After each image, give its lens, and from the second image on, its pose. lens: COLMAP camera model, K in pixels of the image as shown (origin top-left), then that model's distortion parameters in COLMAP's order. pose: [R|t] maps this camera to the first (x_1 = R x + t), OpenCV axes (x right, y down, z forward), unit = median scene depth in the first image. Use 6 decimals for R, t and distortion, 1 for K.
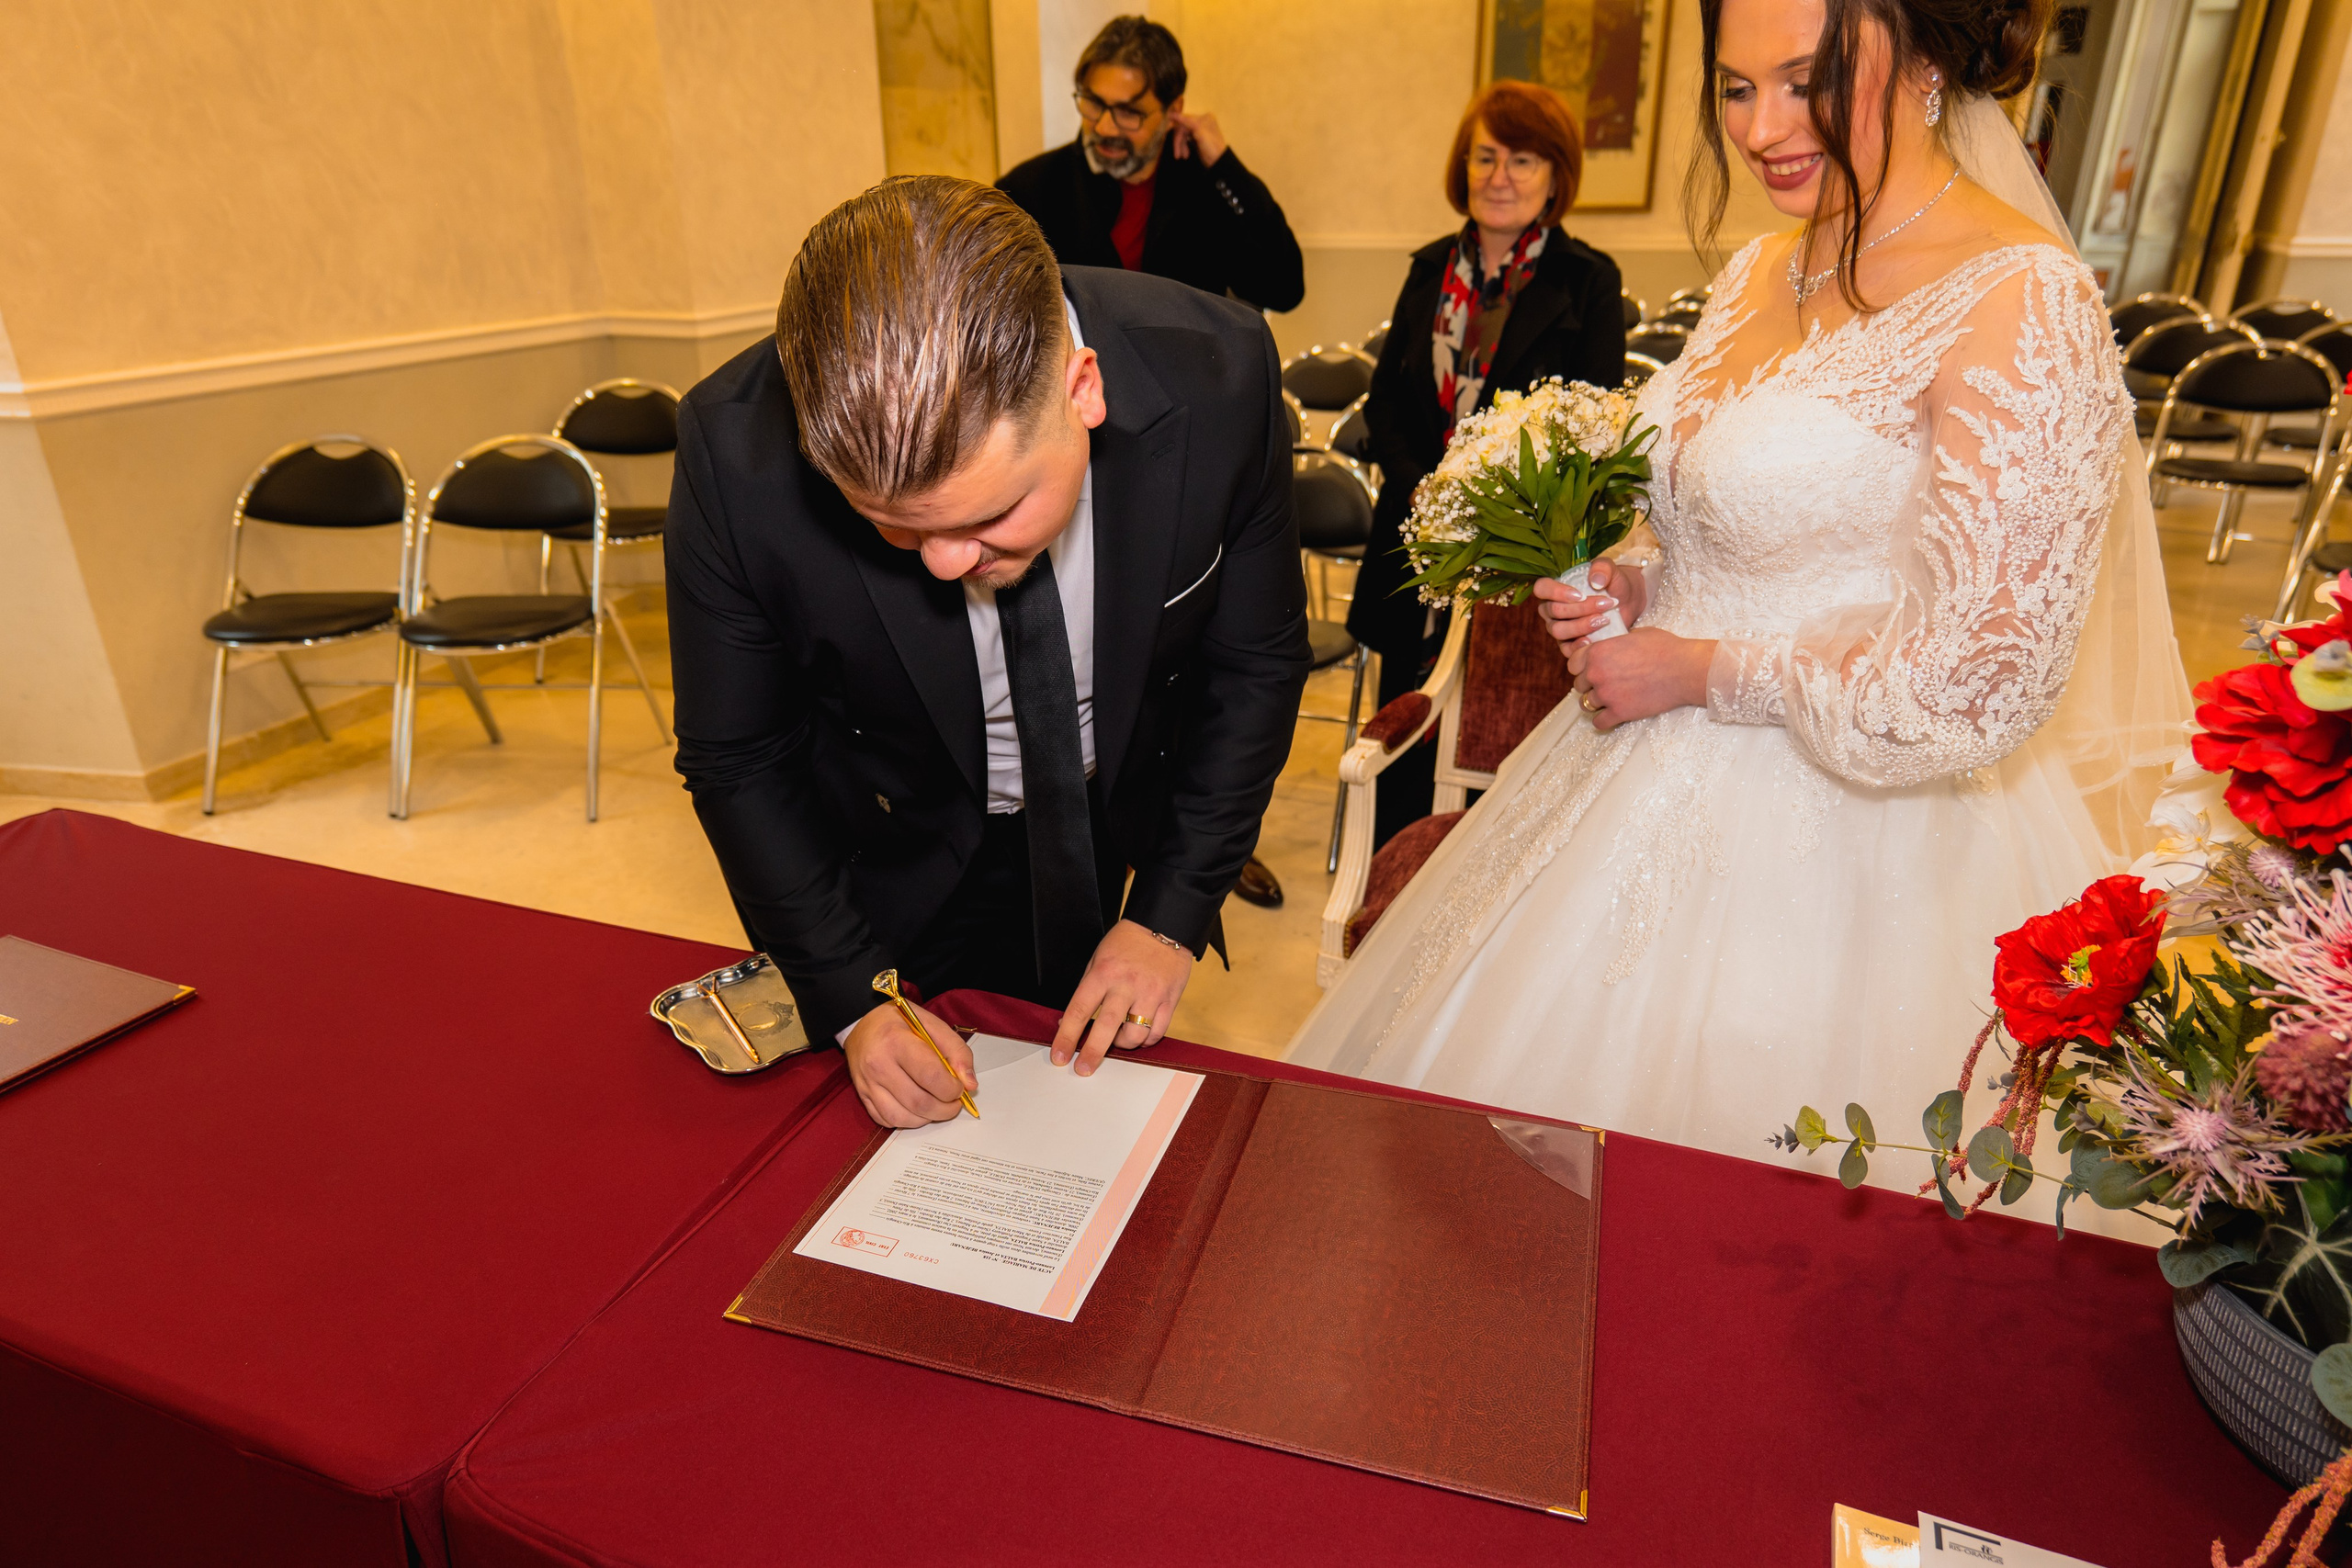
lens RADIAL K [[1477.8, 0, 1166.8], [0, 1477.8, 771.1], [0, 0, 1]] dist [-0.005295, 0.013911]
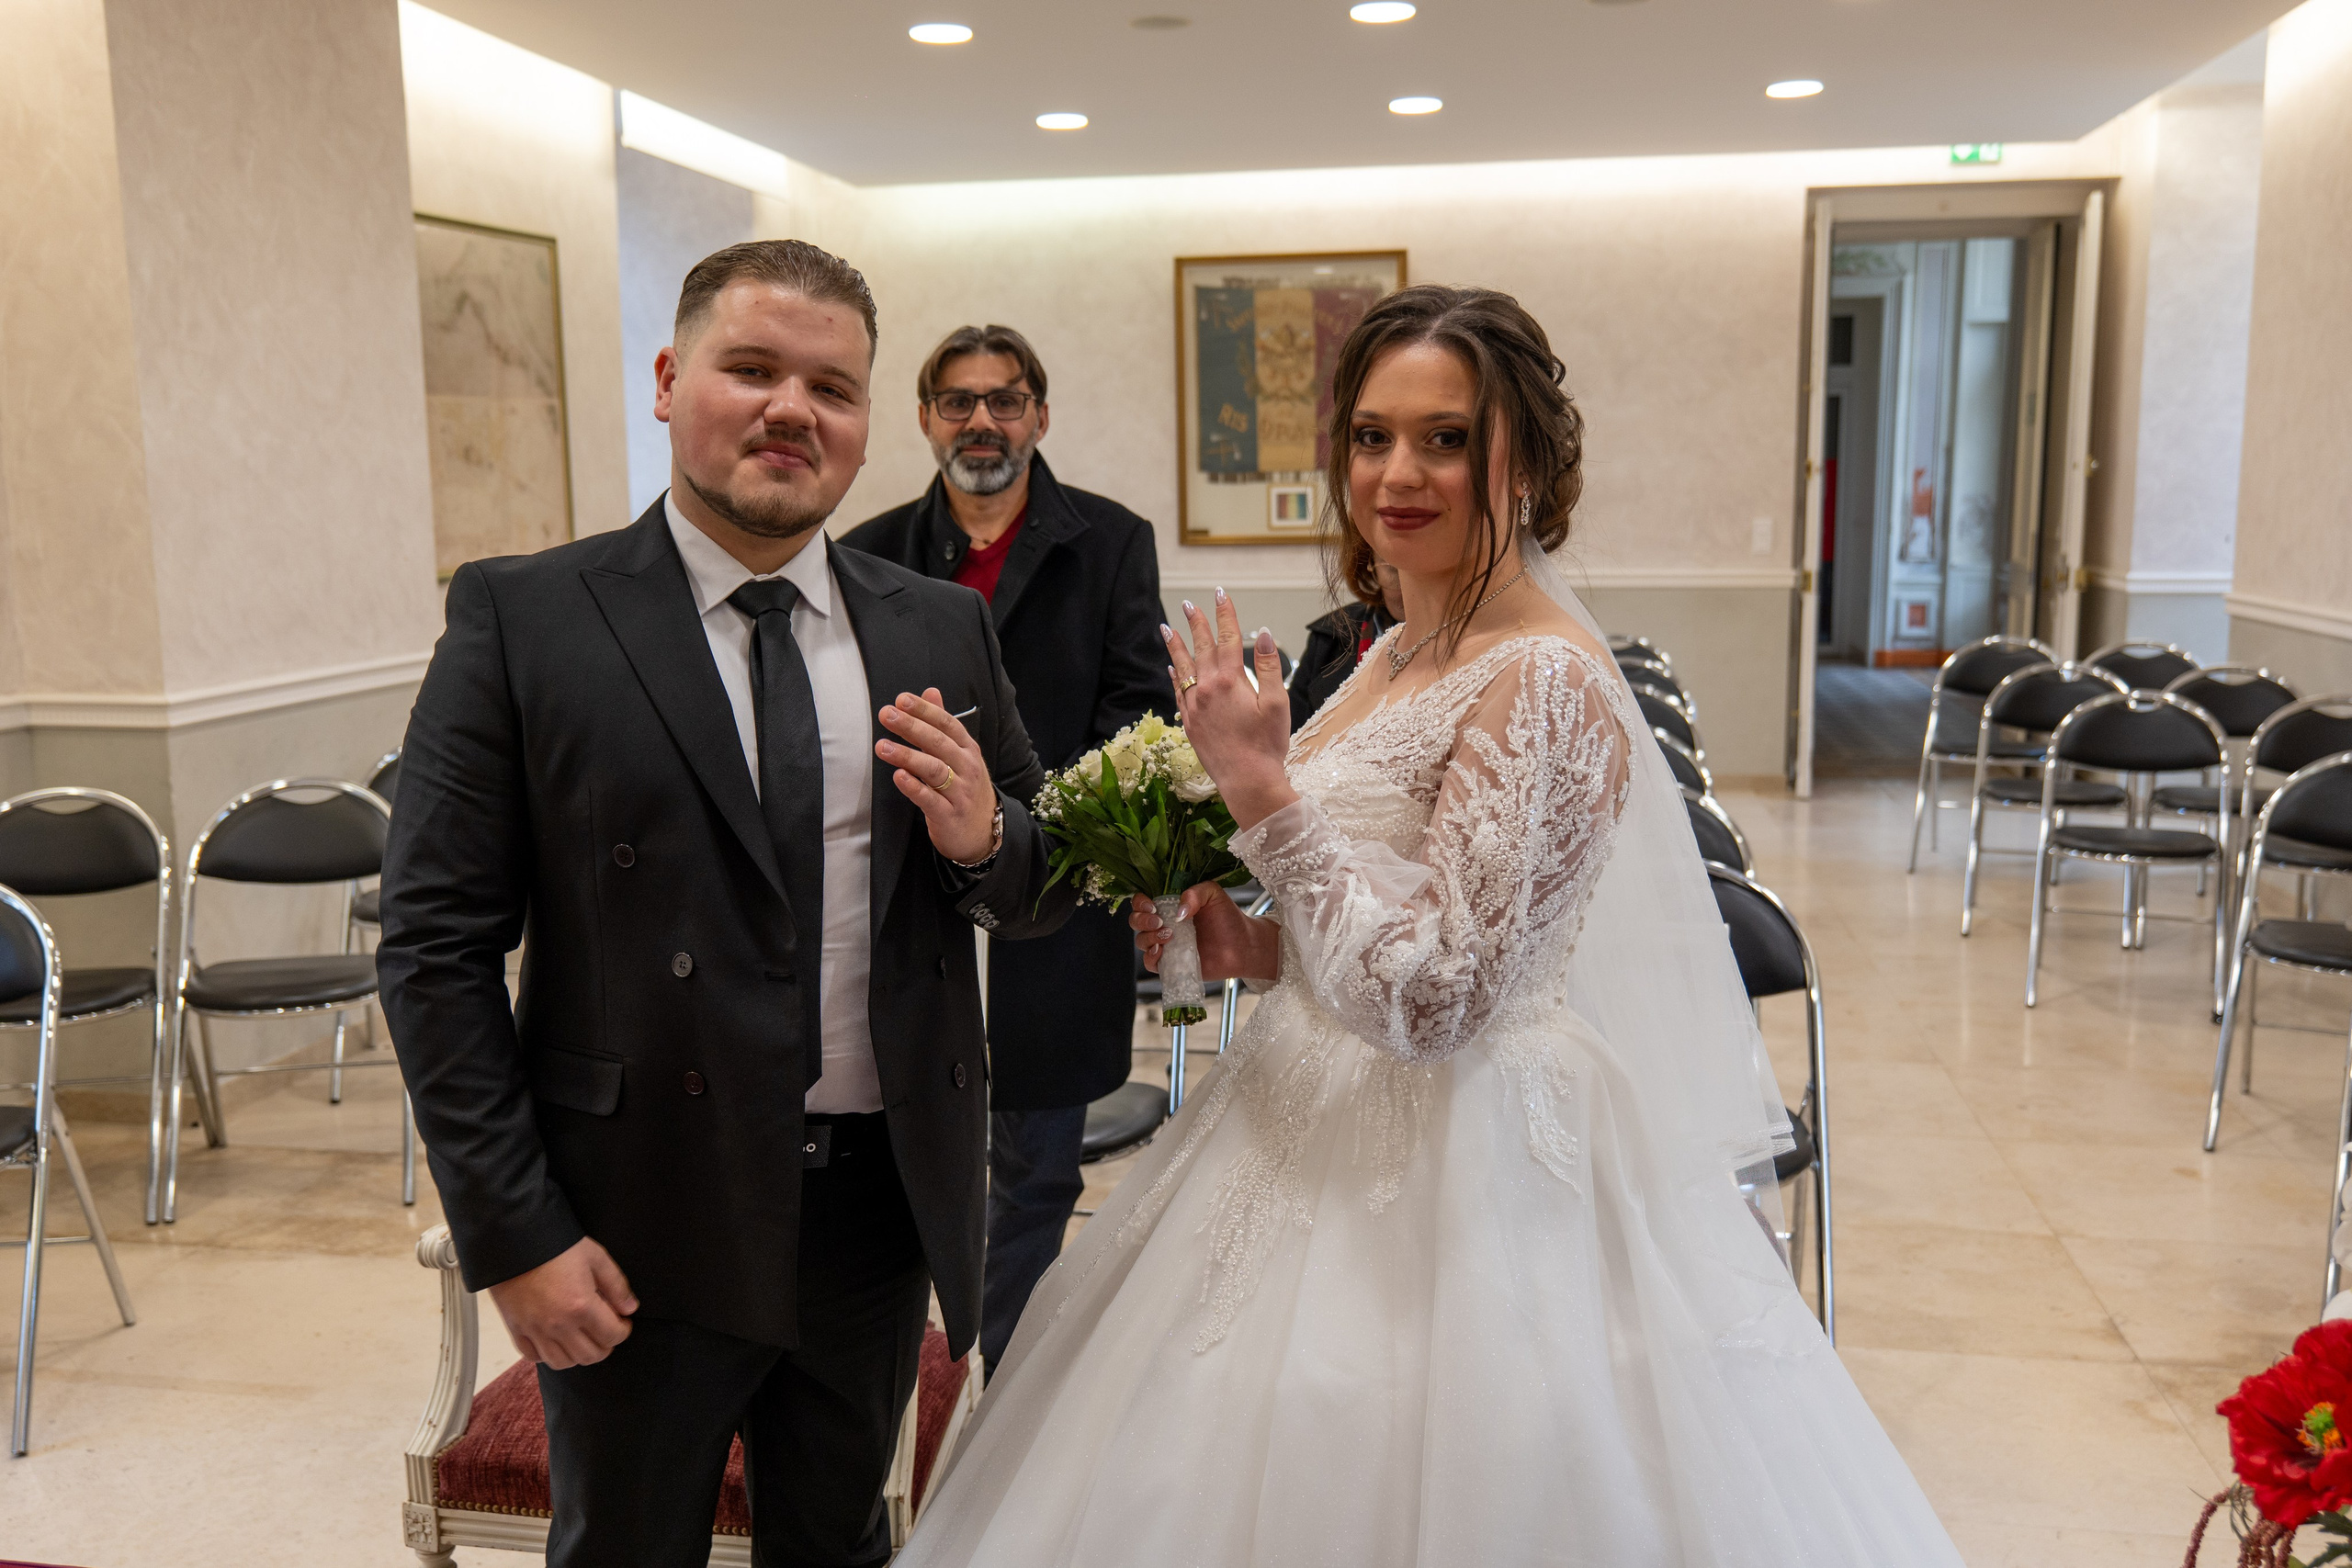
lens RADIAL K [[2103.6, 0, 1142.7], [0, 2103.6, 777.4], [0, 0, 1]] dist [0.002510, -0.001156]
pose [[0.978874, -0.027687, 0.202579, -0.066109], [0.075906, 0.969192, -0.234320, -0.000736], [-0.189850, 0.244747, 0.950818, -0.033333]]
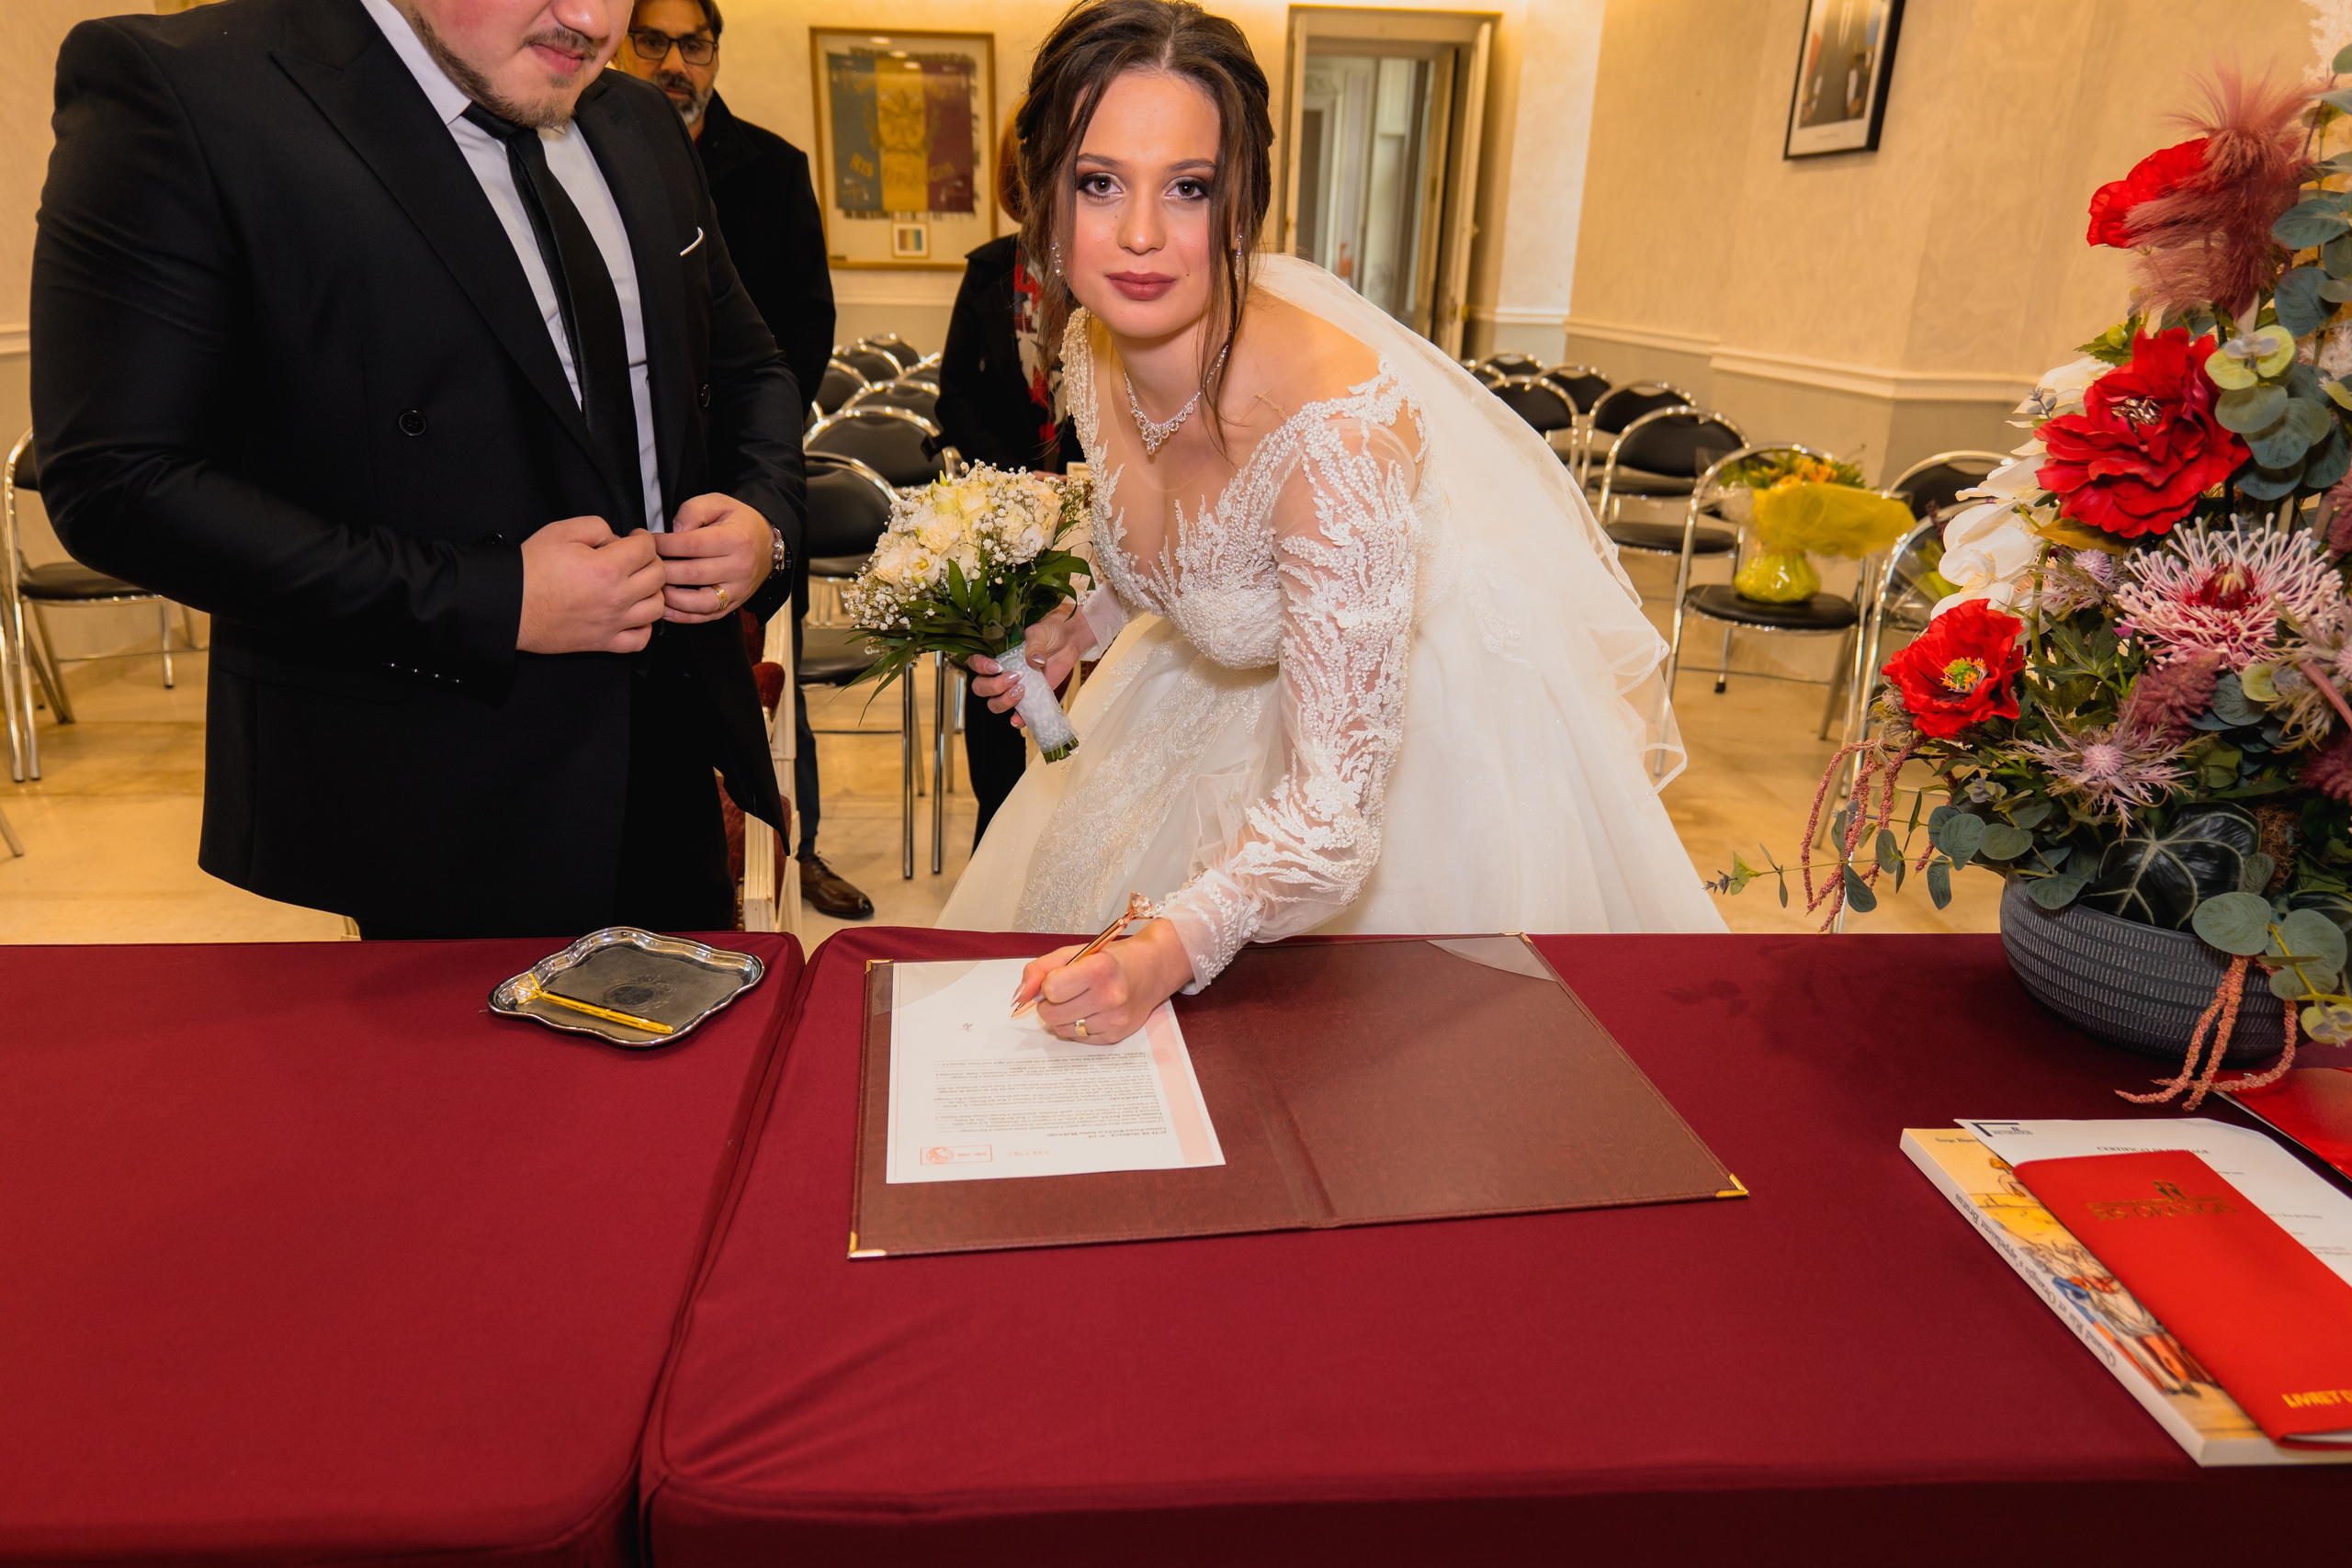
lens RADIAL K [[1477.8, 0, 1127.7], [0, 1477.8, 801.2], [0, 0, 1]] dist [-0.005295, 0.013911]
pose [[0.899300, -0.113770, 0.422275, -0.115950], [0.131287, 0.991265, -0.012527, 0.034239], [-0.417162, 0.066704, 0.906381, 0.035293]]
